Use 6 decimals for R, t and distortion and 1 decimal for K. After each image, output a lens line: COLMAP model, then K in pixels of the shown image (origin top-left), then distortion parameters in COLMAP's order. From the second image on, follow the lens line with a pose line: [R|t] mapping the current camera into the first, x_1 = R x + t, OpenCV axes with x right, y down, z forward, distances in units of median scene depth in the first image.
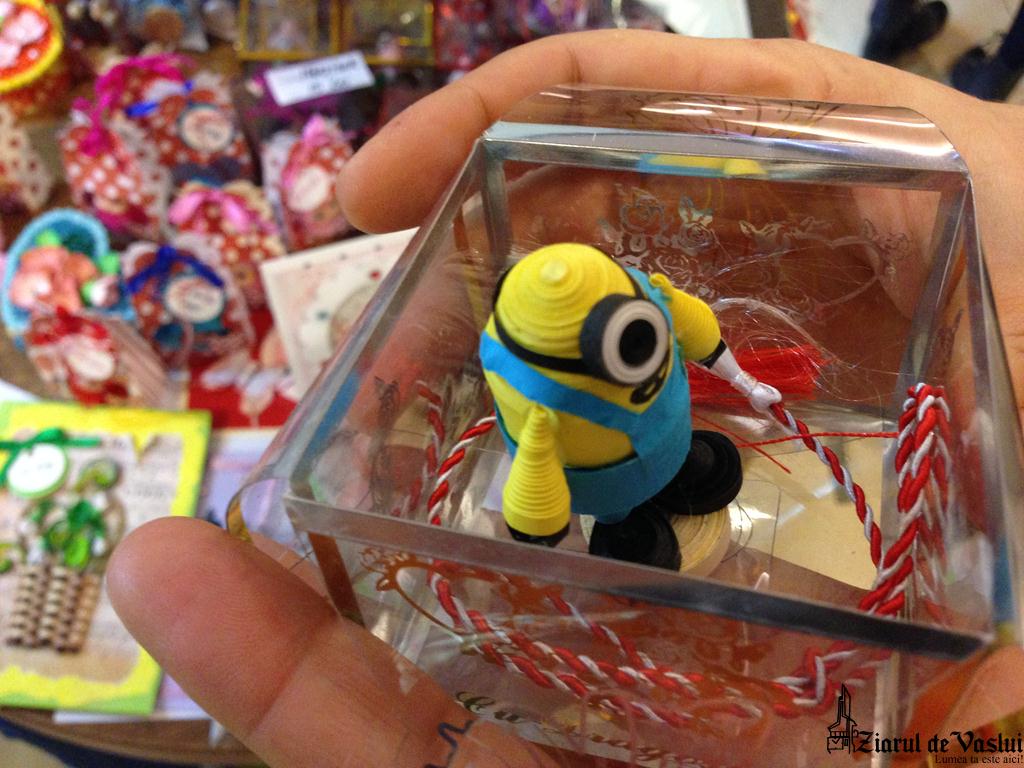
lens RADIAL K [[964.4, 0, 512.6], [0, 964.4, 384.9], [0, 0, 1]] dist [0.034695, 0.000000]
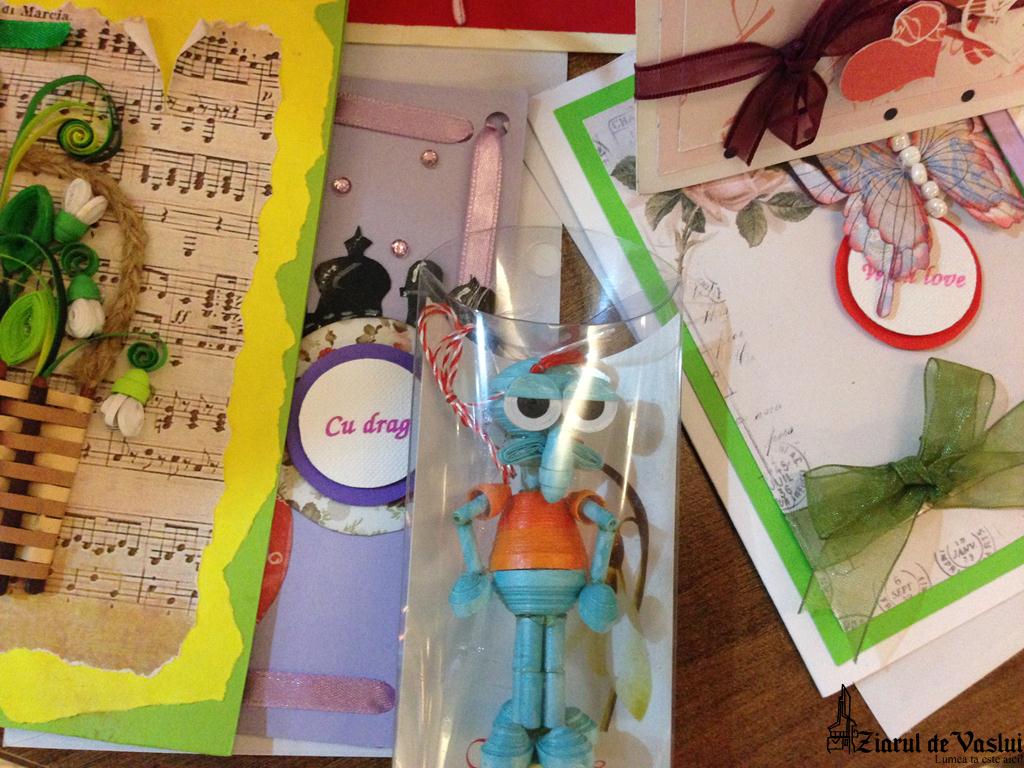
lens RADIAL K [[964.4, 0, 514.3], [0, 964.4, 380.6], [0, 0, 1]] dist [0.034695, 0.000000]
pose [[0.993972, 0.090119, -0.062440, -0.212513], [-0.061958, 0.931577, 0.358227, 0.037510], [0.090451, -0.352198, 0.931544, 0.603857]]
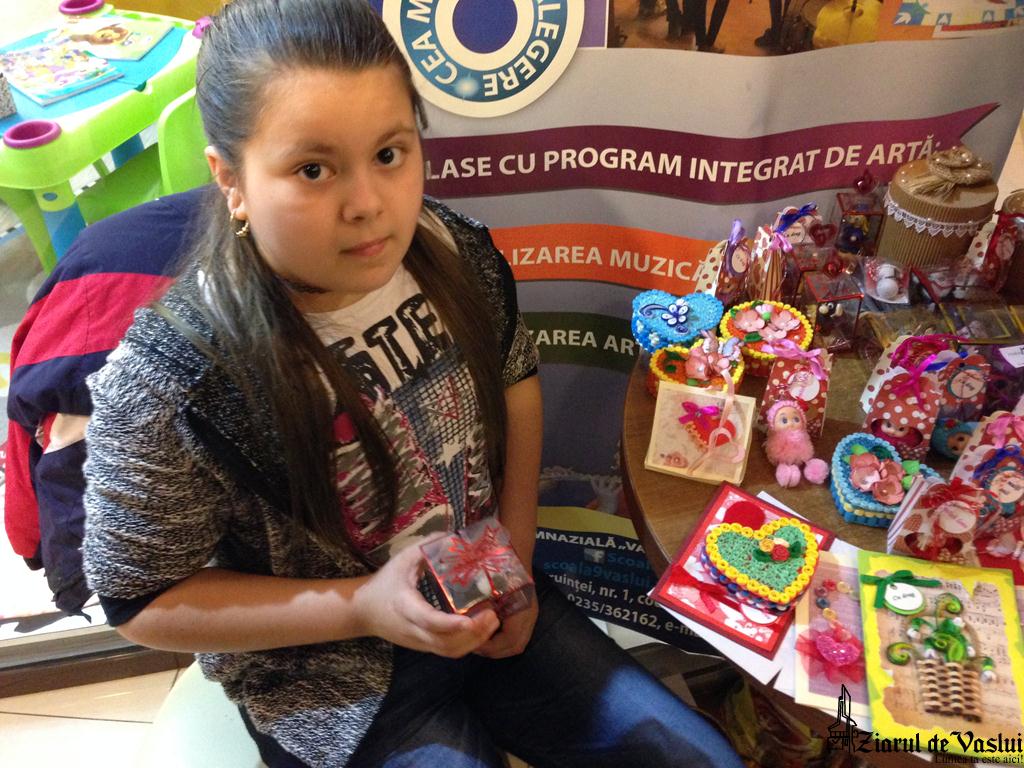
lens RADIAL K [[964.4, 0, 507.1], [0, 964.4, 386.8], [0, 0, 1]] dist [0.034695, 0.000000]
pose [[0.978056, 0.027779, -0.206481, -0.746547], [-0.095444, 0.940699, -0.325538, 0.306704], [0.185194, 0.338102, 0.922708, -0.509410]]
